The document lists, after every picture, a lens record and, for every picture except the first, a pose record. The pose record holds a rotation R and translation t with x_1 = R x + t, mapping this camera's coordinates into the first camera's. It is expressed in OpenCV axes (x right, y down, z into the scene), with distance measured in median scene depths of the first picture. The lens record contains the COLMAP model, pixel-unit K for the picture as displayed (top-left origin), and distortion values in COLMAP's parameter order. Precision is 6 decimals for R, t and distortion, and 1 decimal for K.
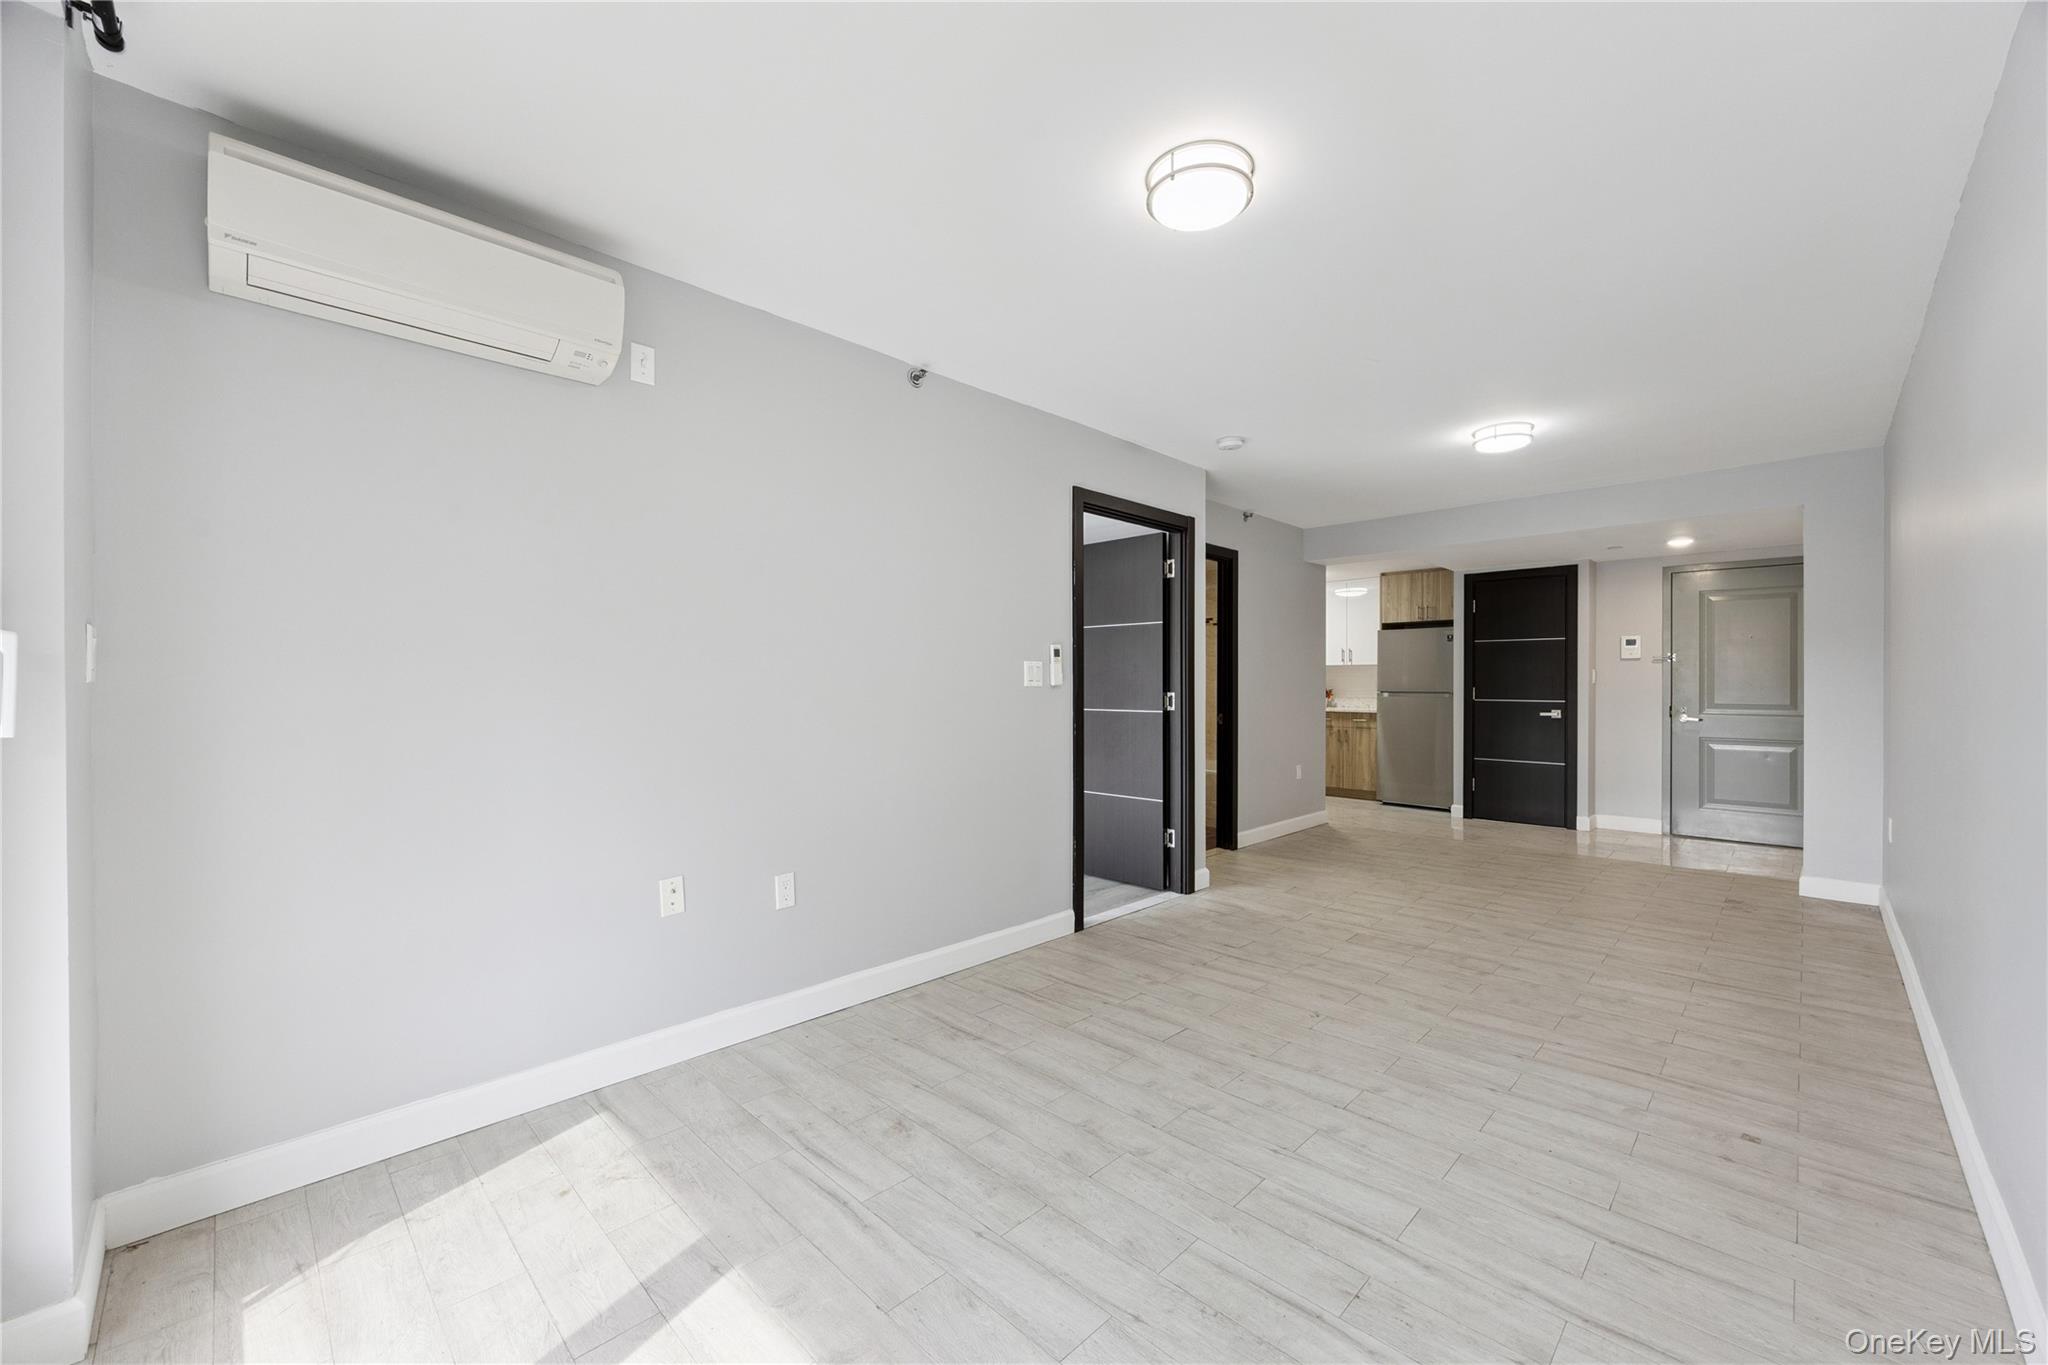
lens RADIAL K [[798.7, 0, 1024.0], [0, 798.7, 678.0], [0, 0, 1]] dist [-0.001505, -0.000228]
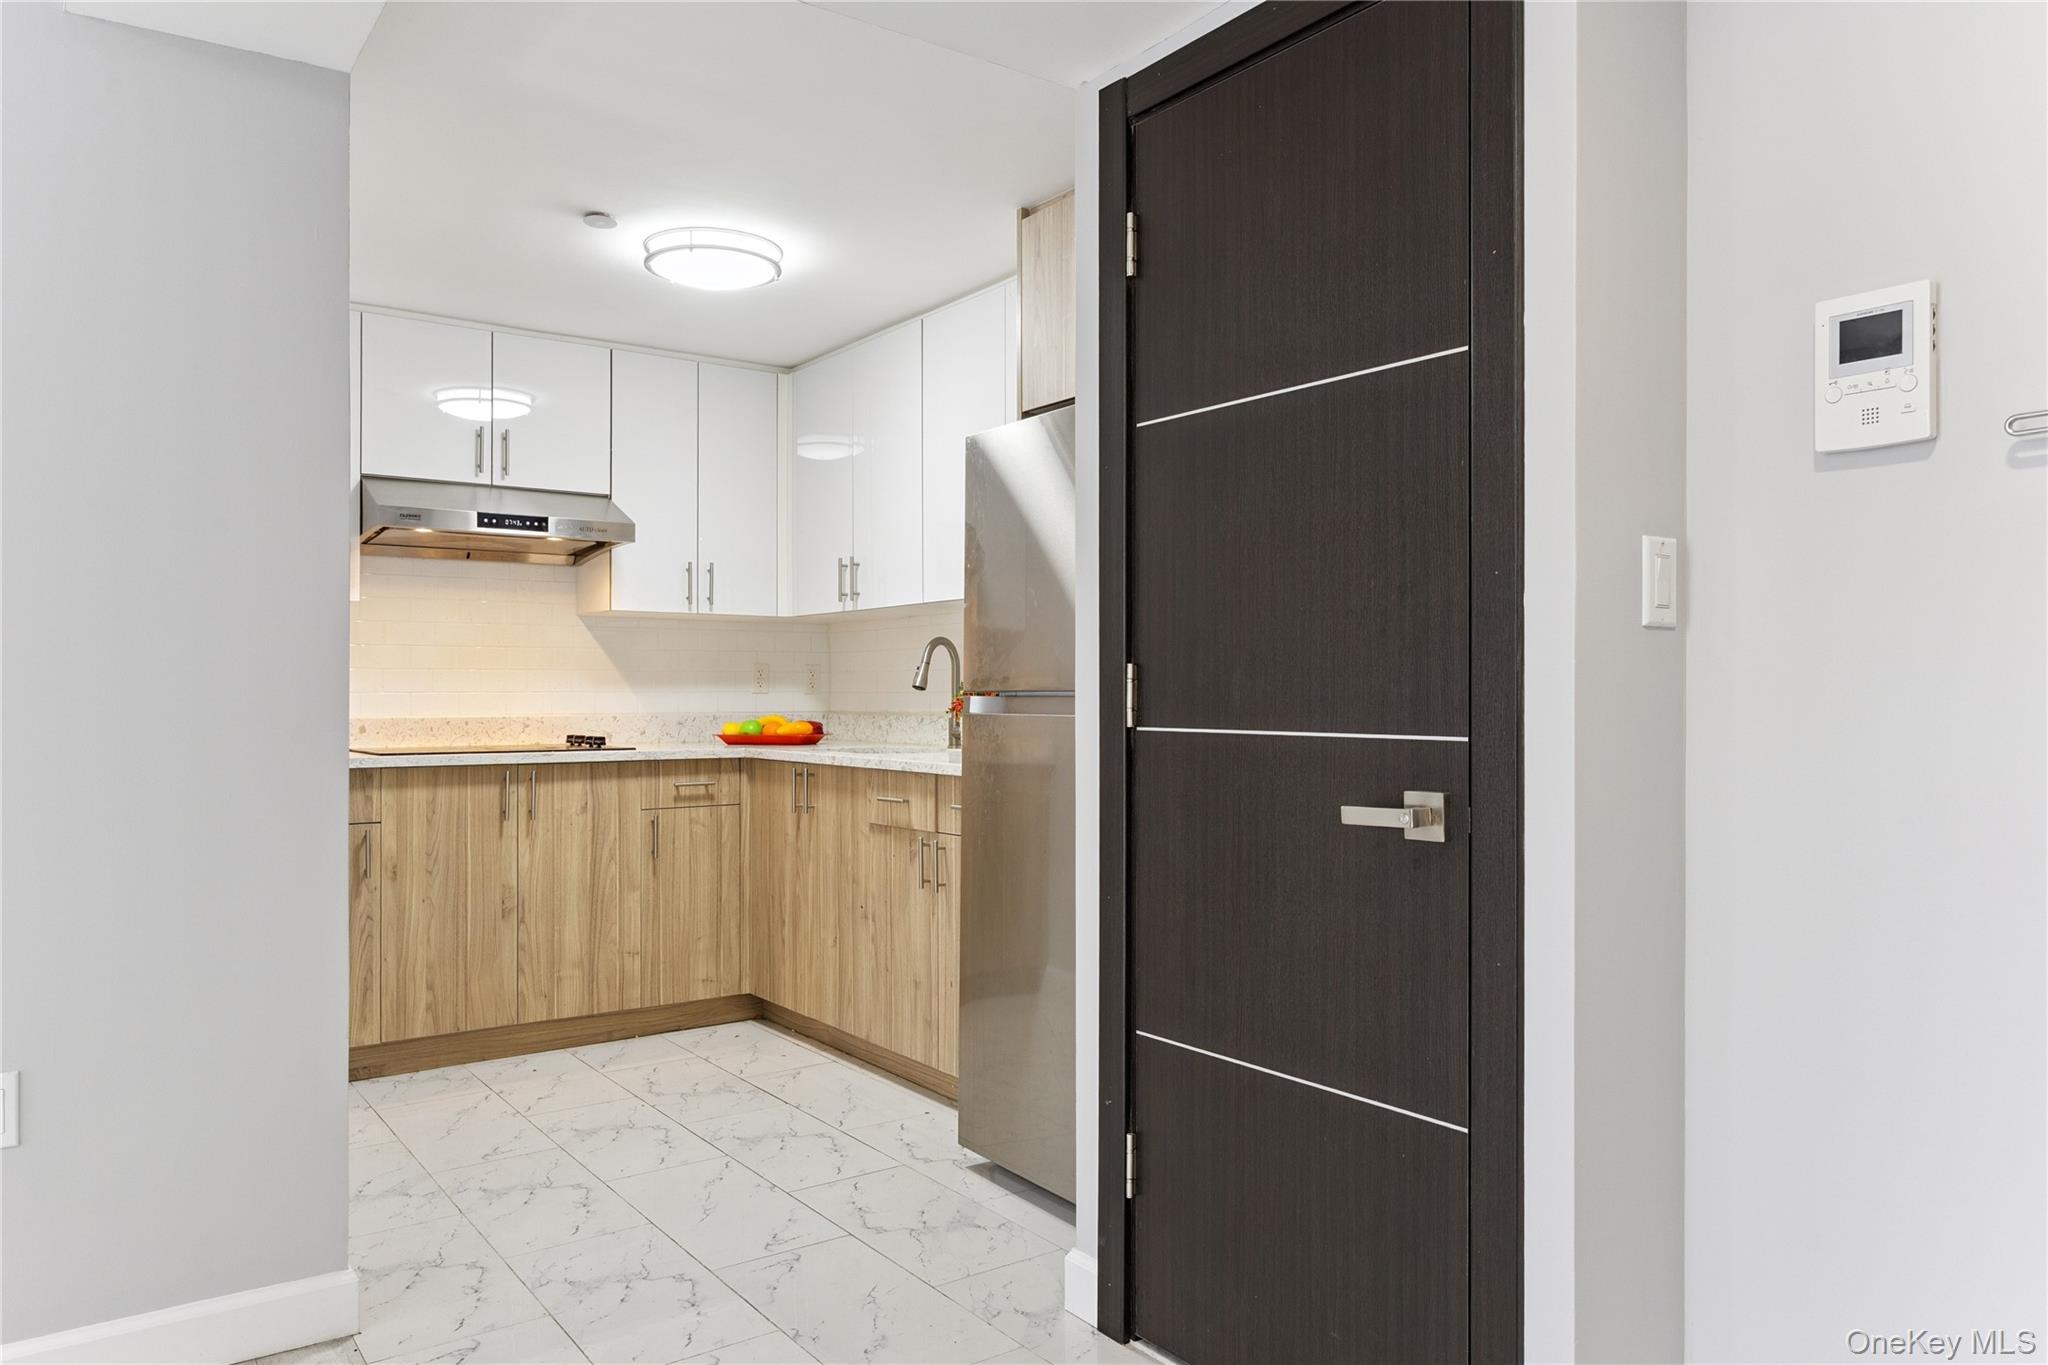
lens RADIAL K [[1393.7, 0, 1033.1], [0, 1393.7, 687.8], [0, 0, 1]] dist [-0.002015, 0.000564]
pose [[0.986260, -0.006079, -0.165091, 0.642691], [0.006879, 0.999967, 0.004276, 0.017174], [0.165060, -0.005353, 0.986269, 0.714529]]
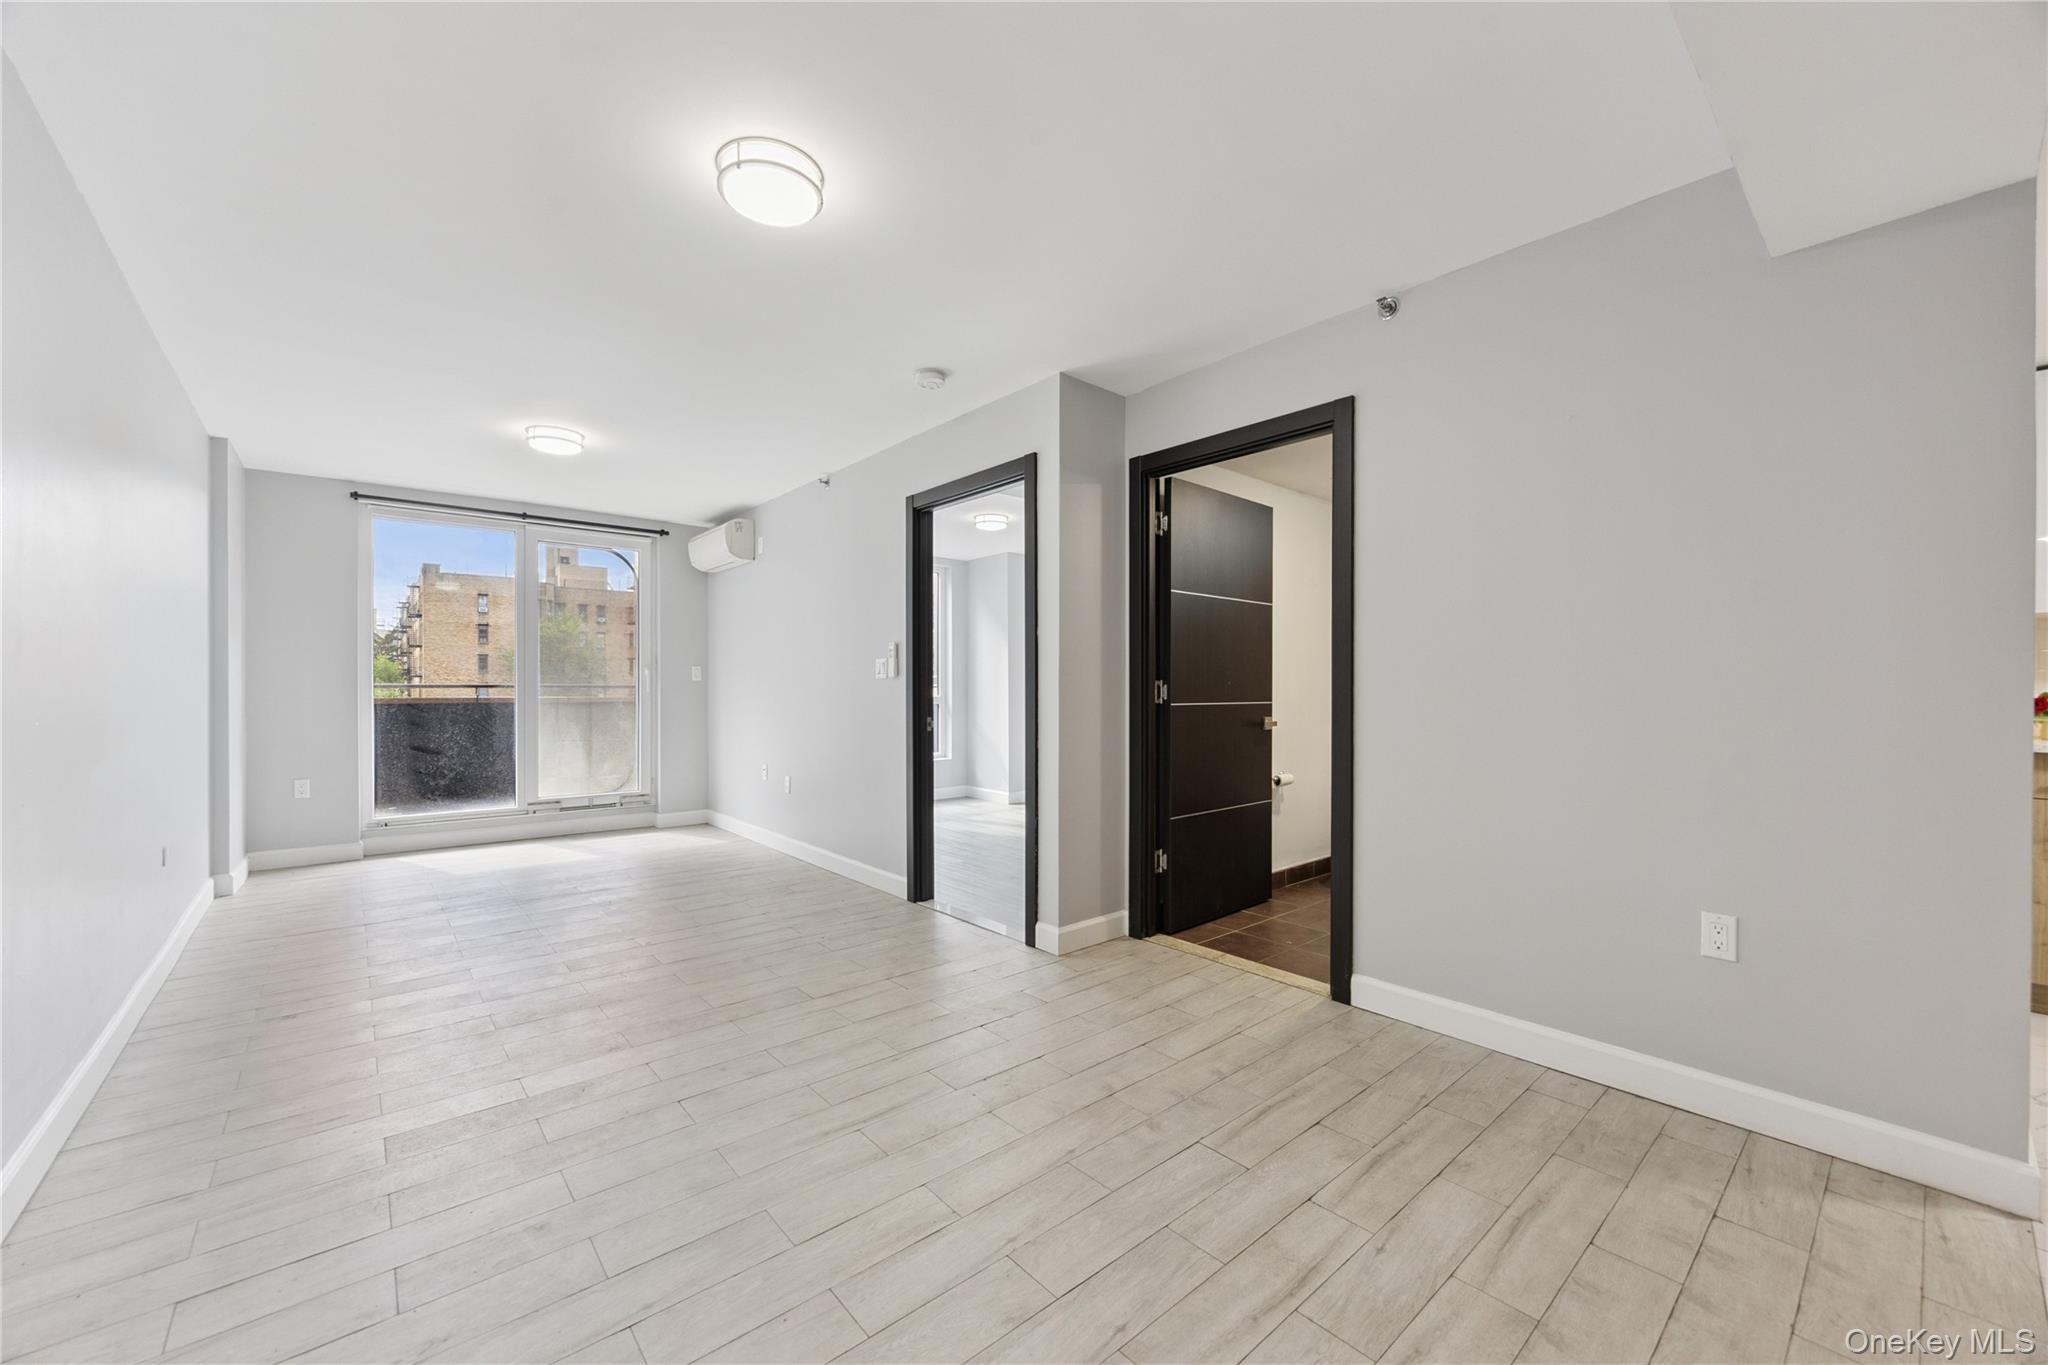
lens RADIAL K [[788.7, 0, 1028.2], [0, 788.7, 692.5], [0, 0, 1]] dist [-0.000264, -0.000019]
pose [[-0.079280, 0.001533, -0.996851, 0.680172], [0.005832, 0.999982, 0.001074, 0.017758], [0.996835, -0.005728, -0.079288, 0.747971]]
